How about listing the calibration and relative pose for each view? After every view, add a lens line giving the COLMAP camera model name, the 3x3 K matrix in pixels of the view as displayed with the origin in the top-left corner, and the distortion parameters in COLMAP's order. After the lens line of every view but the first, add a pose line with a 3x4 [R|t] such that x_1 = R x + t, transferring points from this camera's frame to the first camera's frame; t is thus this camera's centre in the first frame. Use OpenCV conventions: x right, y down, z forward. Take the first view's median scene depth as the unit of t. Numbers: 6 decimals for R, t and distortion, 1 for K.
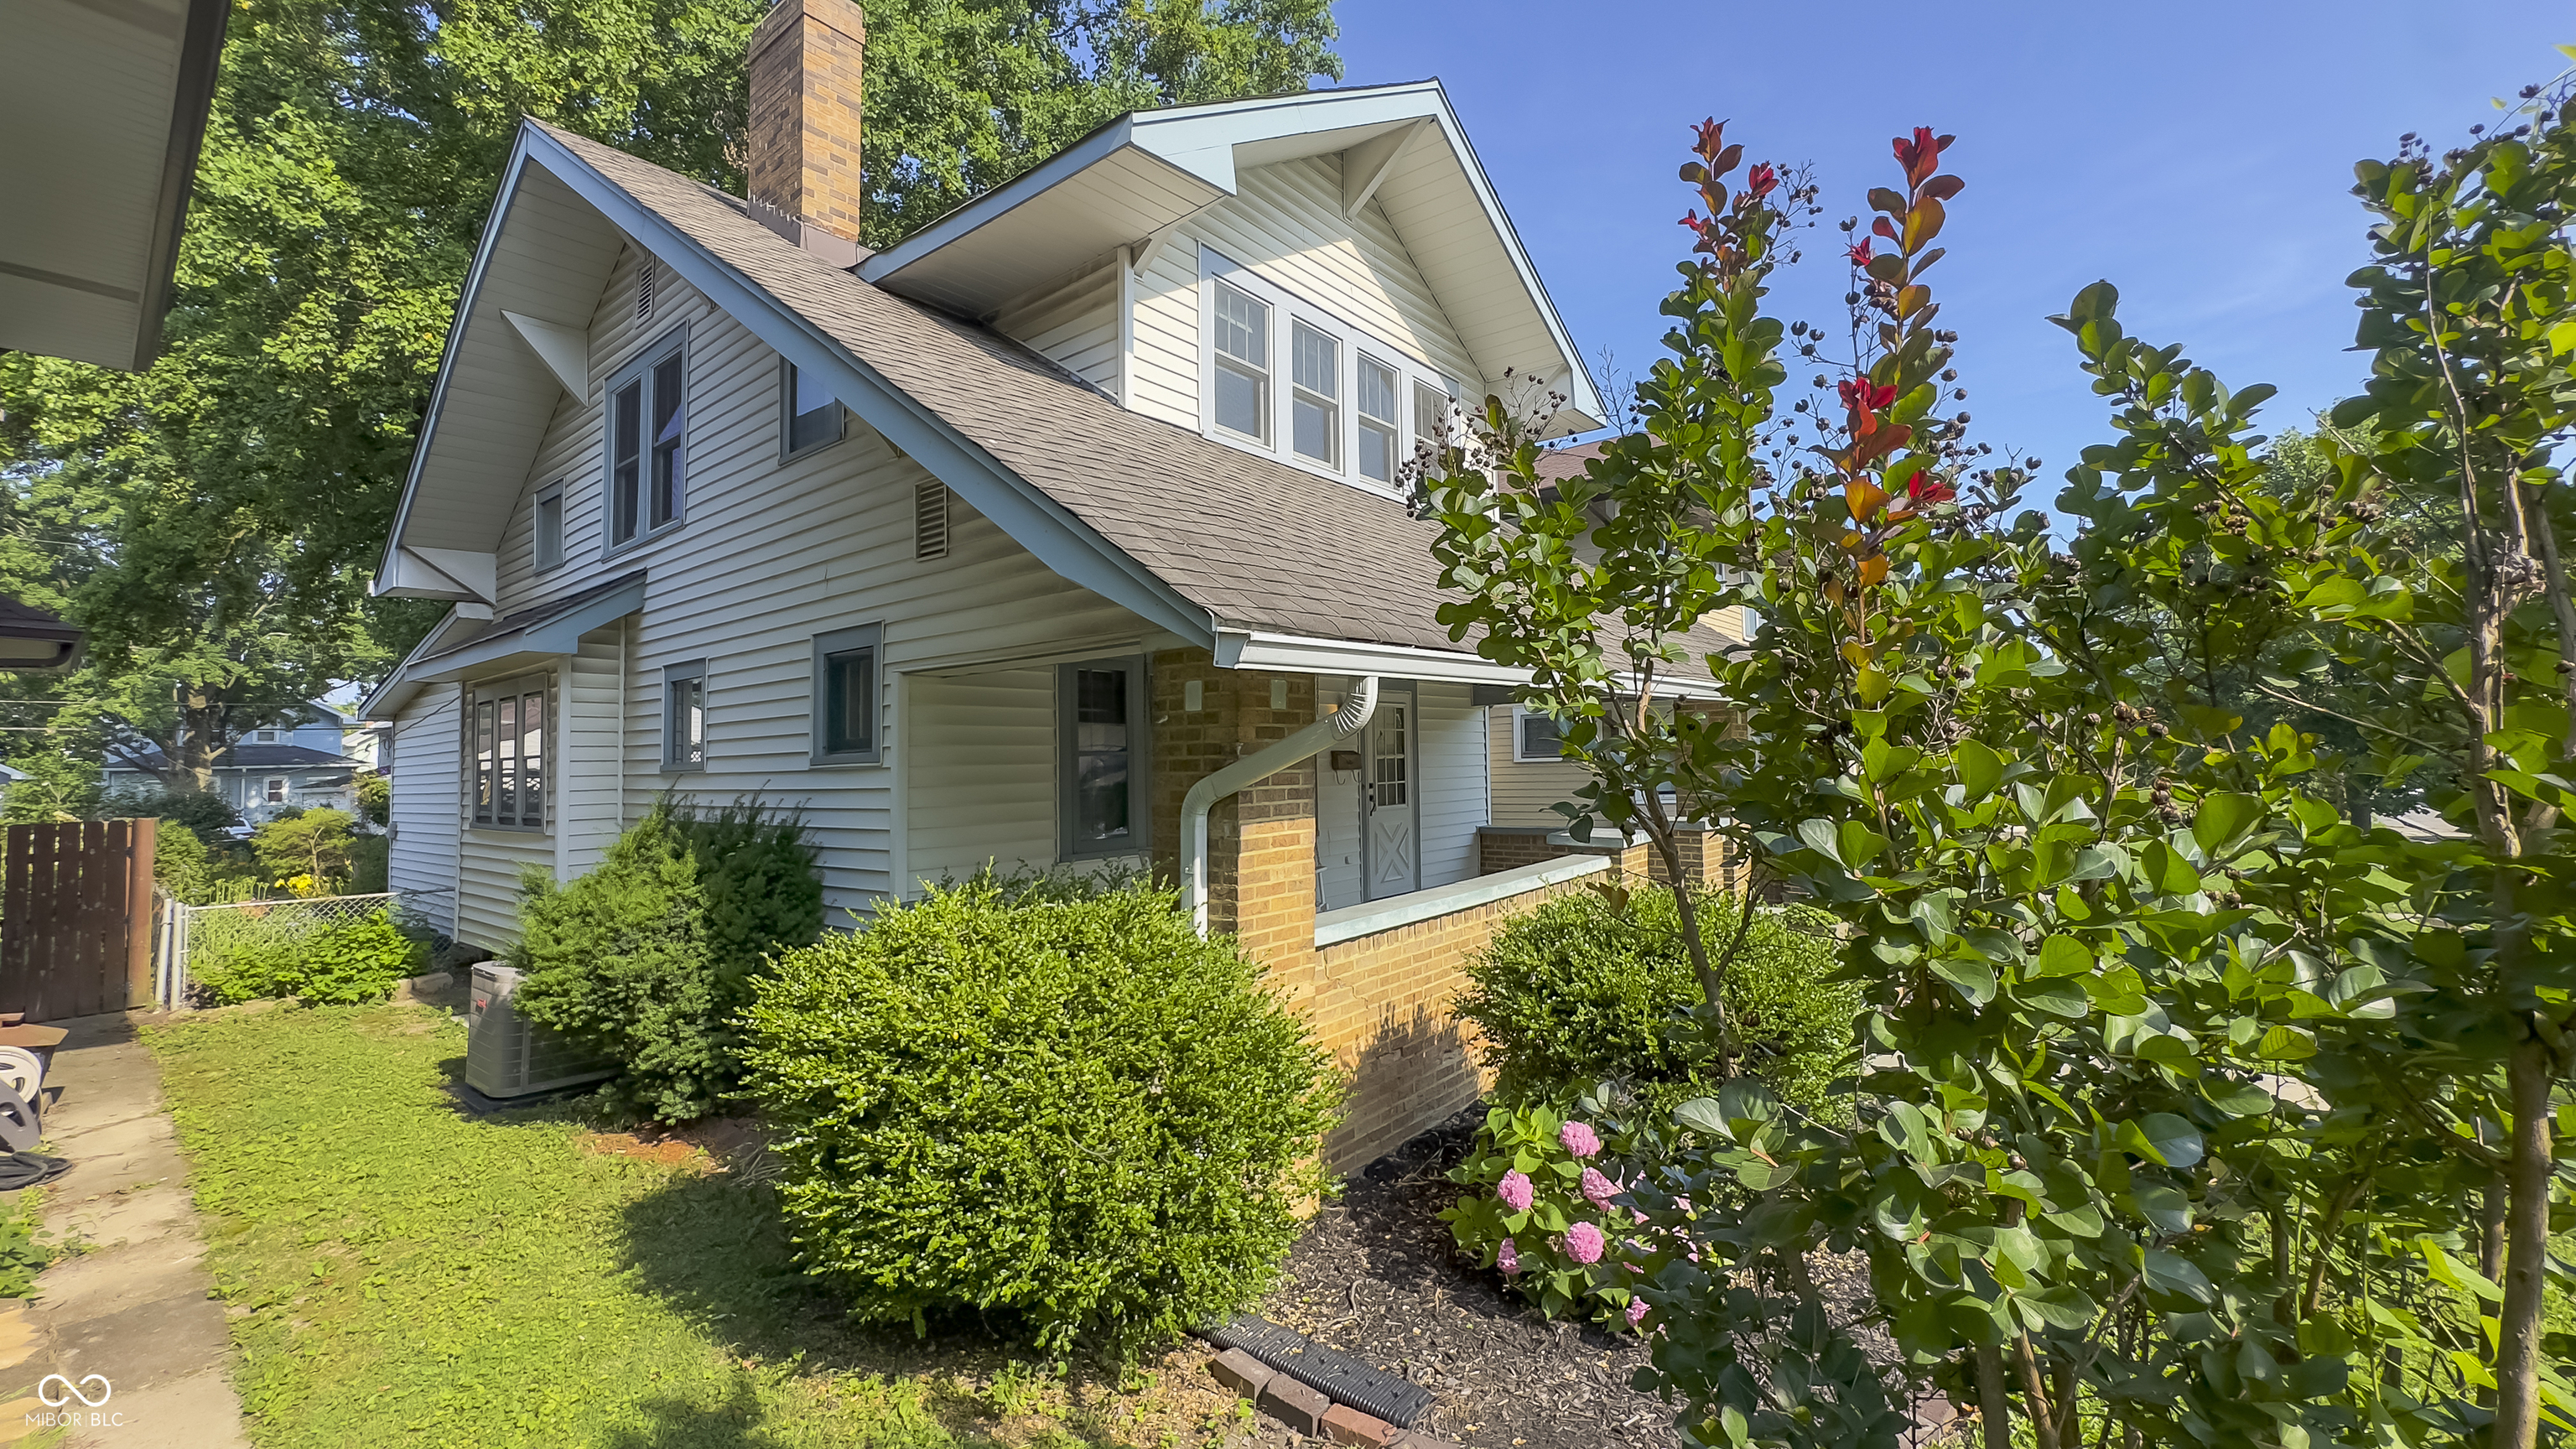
lens RADIAL K [[996.0, 0, 1316.8], [0, 996.0, 713.0], [0, 0, 1]] dist [-0.003867, 0.000023]
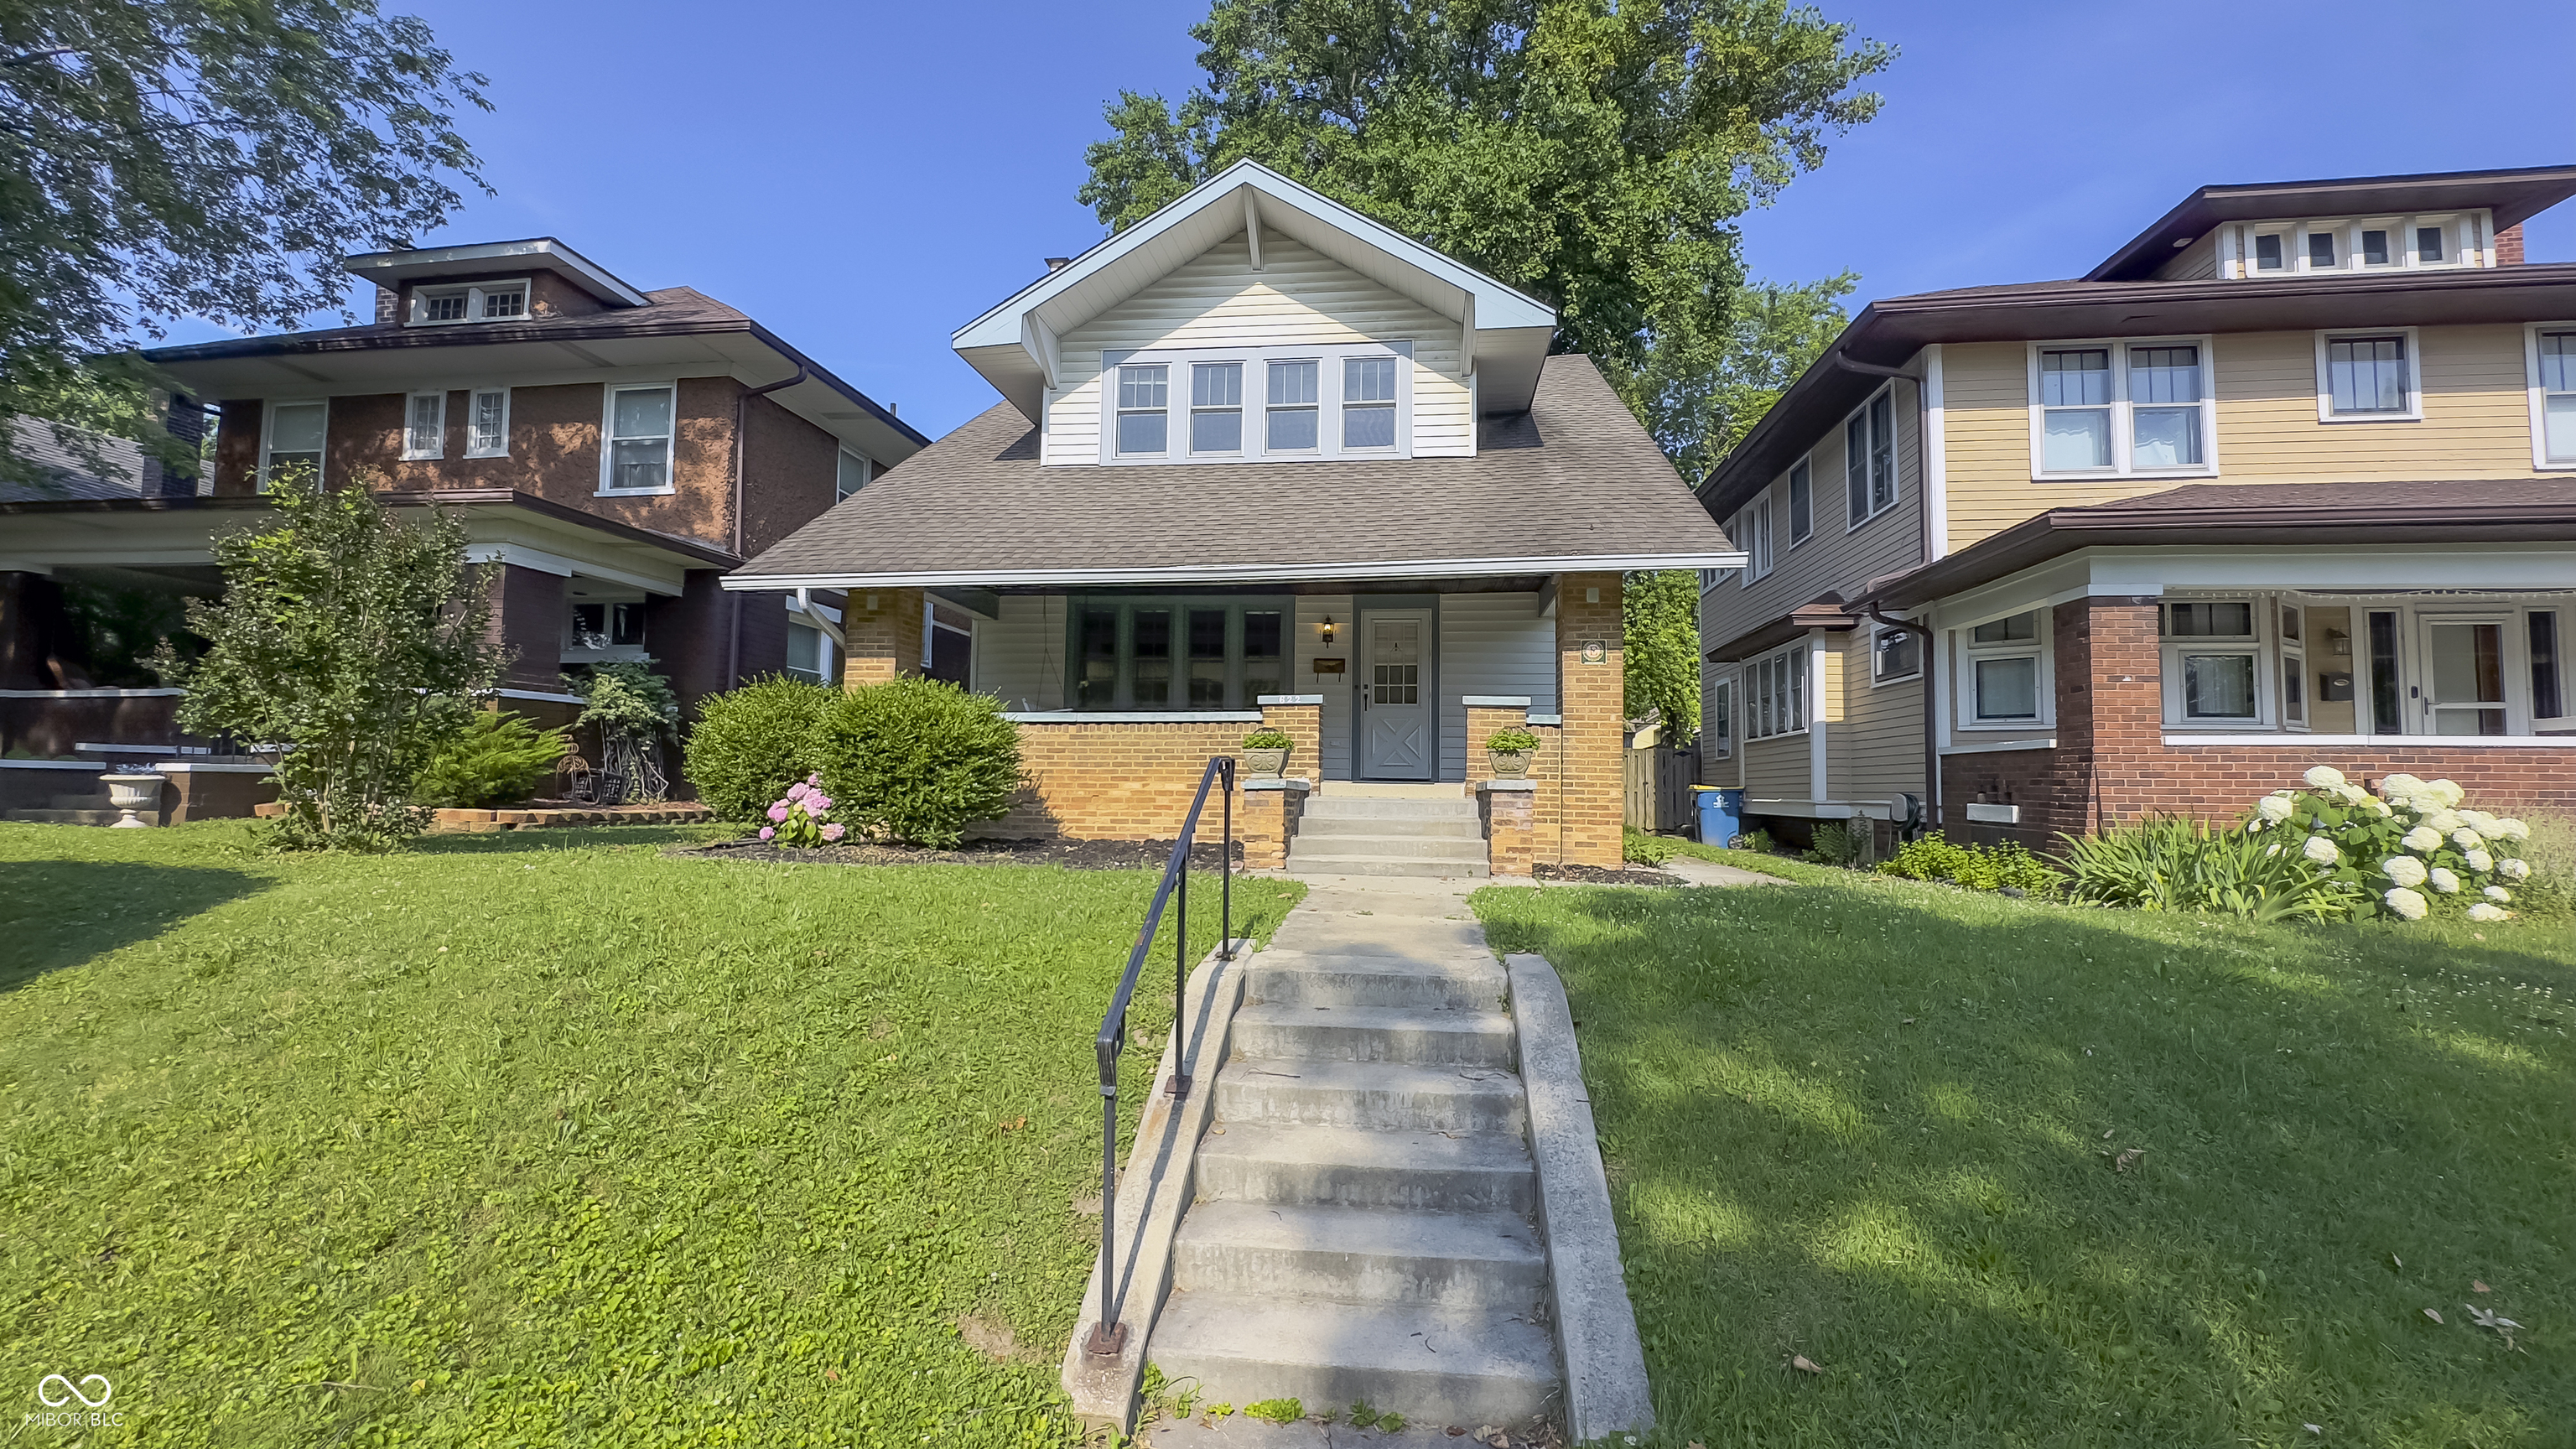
lens RADIAL K [[996.0, 0, 1316.8], [0, 996.0, 713.0], [0, 0, 1]] dist [-0.003867, 0.000023]
pose [[0.539960, -0.030912, -0.841123, 1.368484], [0.018000, 0.999521, -0.025178, 0.174827], [0.841498, -0.001545, 0.540257, 0.363332]]
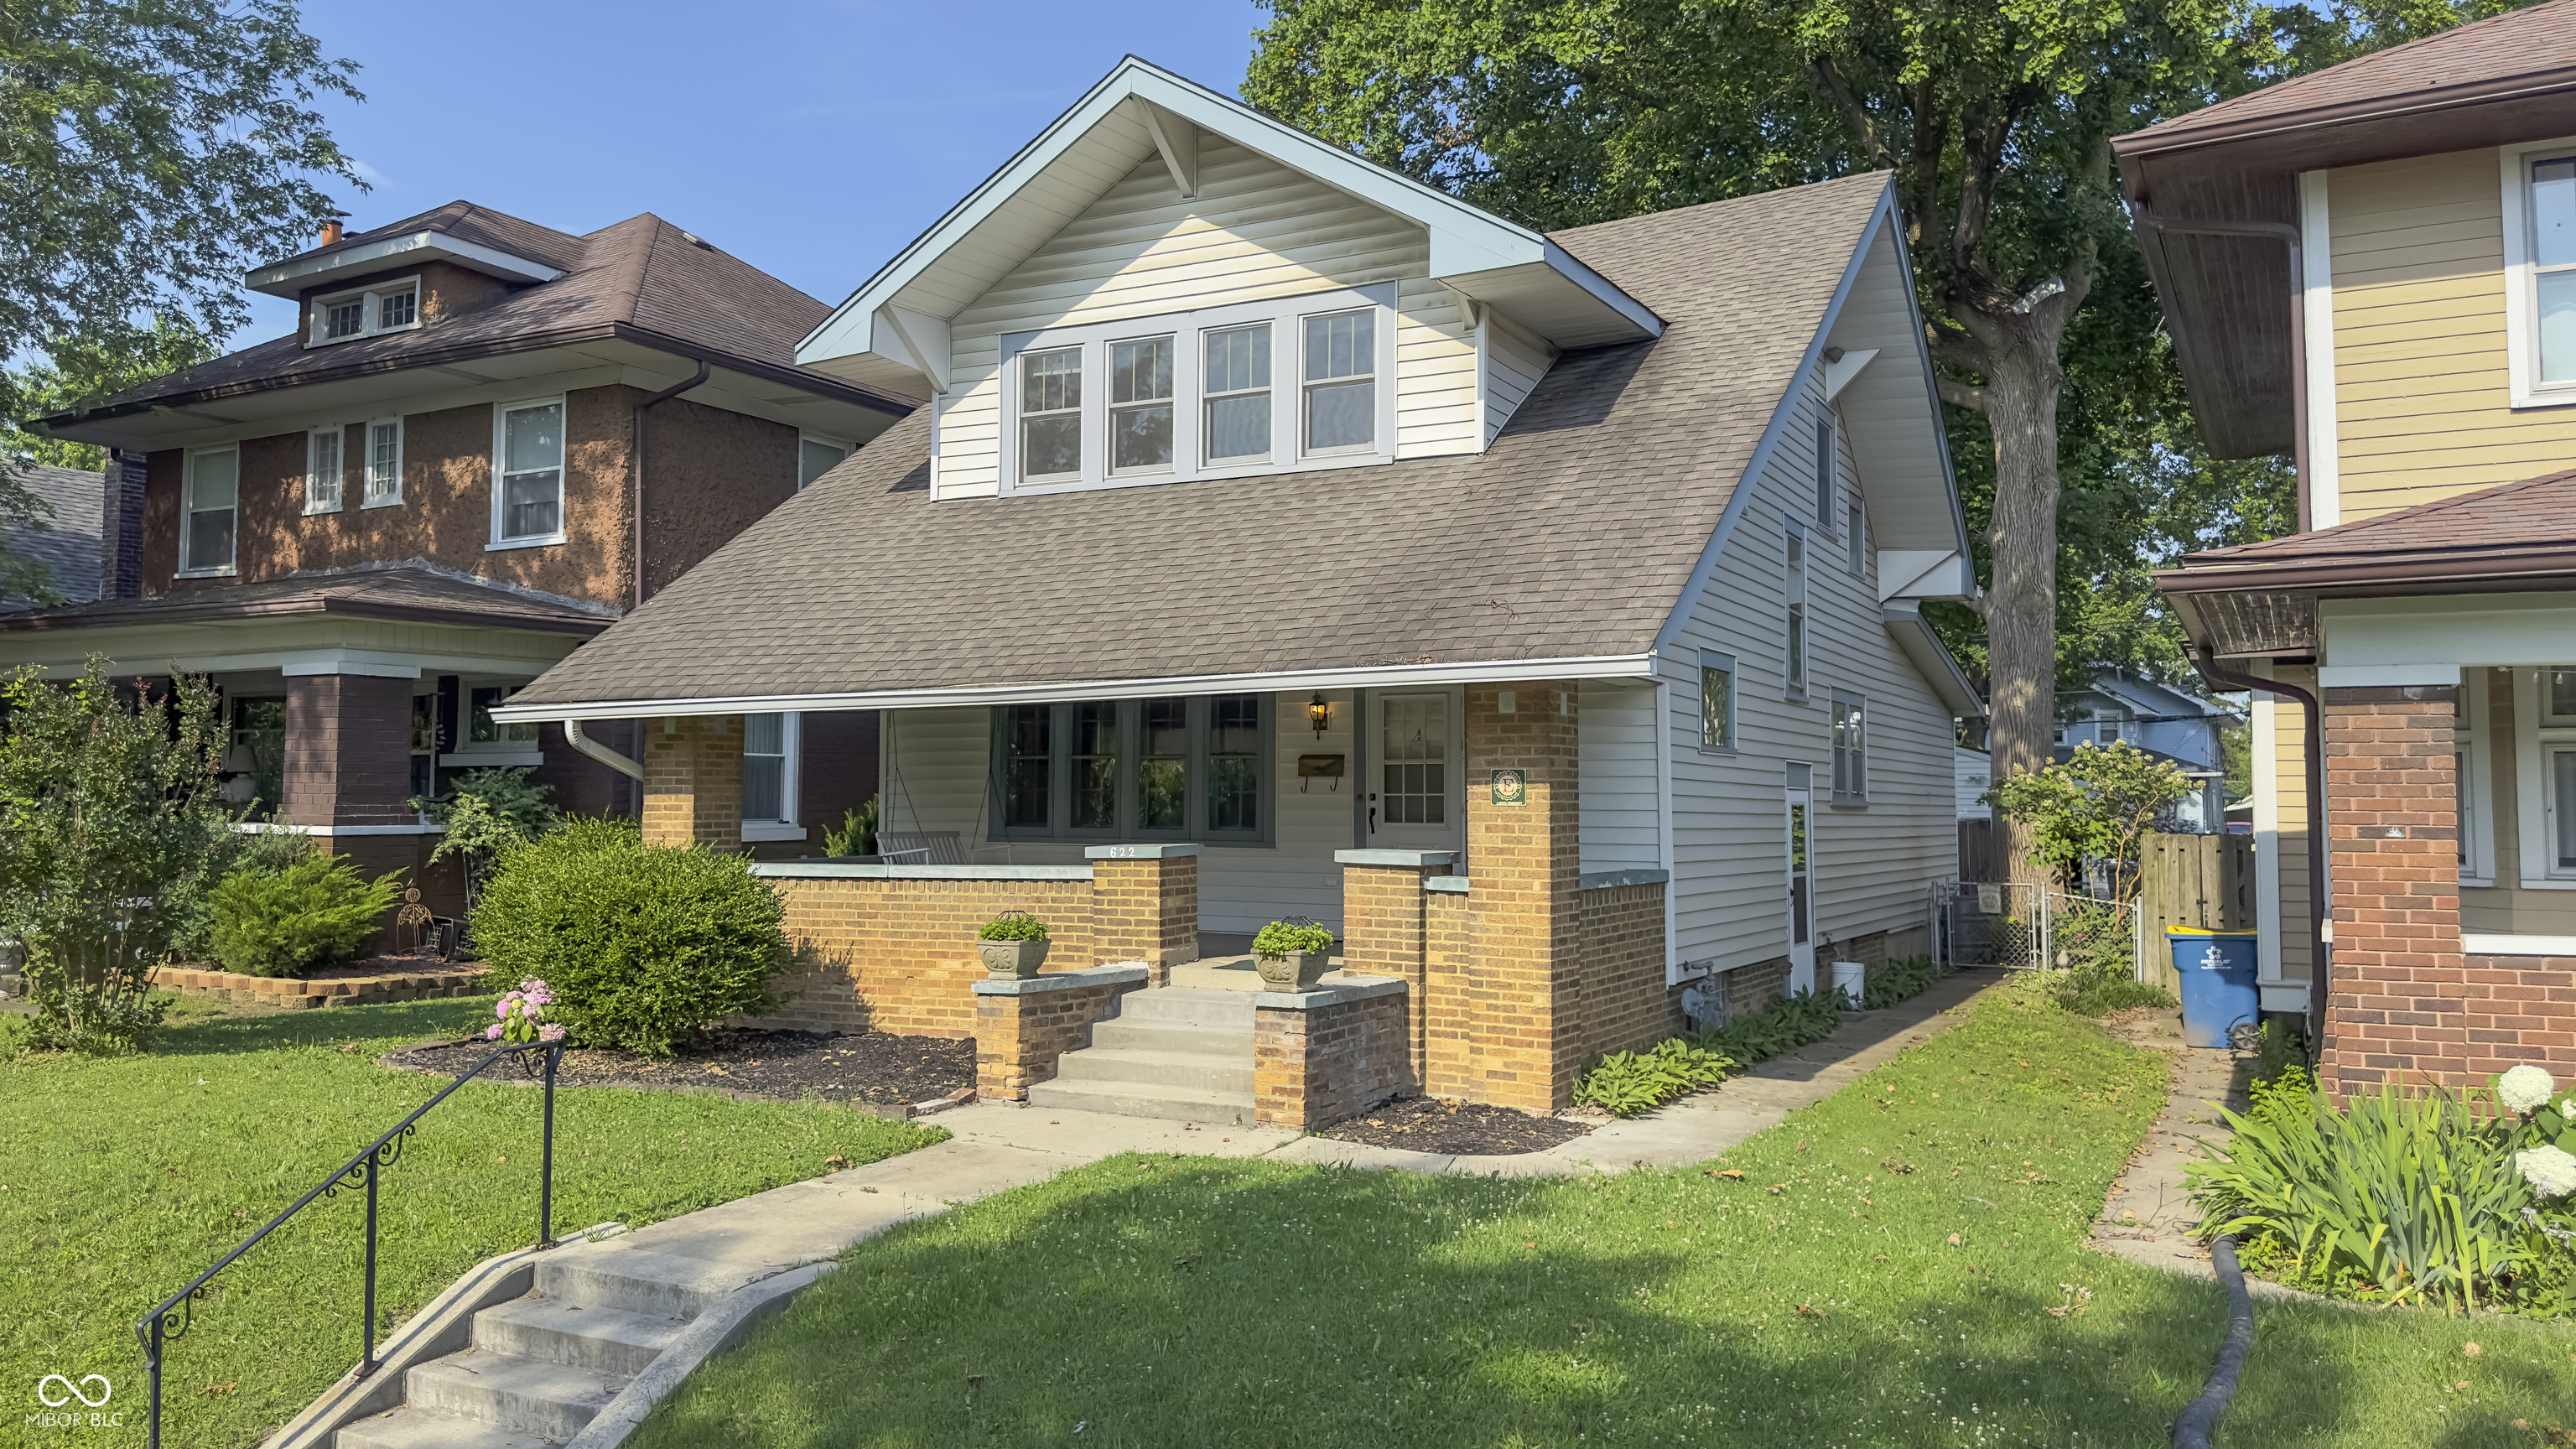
lens RADIAL K [[1842.4, 0, 1300.9], [0, 1842.4, 663.8], [0, 0, 1]] dist [0.124045, -0.182382]
pose [[0.201184, -0.053008, -0.978118, 1.979960], [0.039163, 0.998172, -0.046040, 0.040628], [0.978770, -0.029043, 0.202892, 0.822122]]
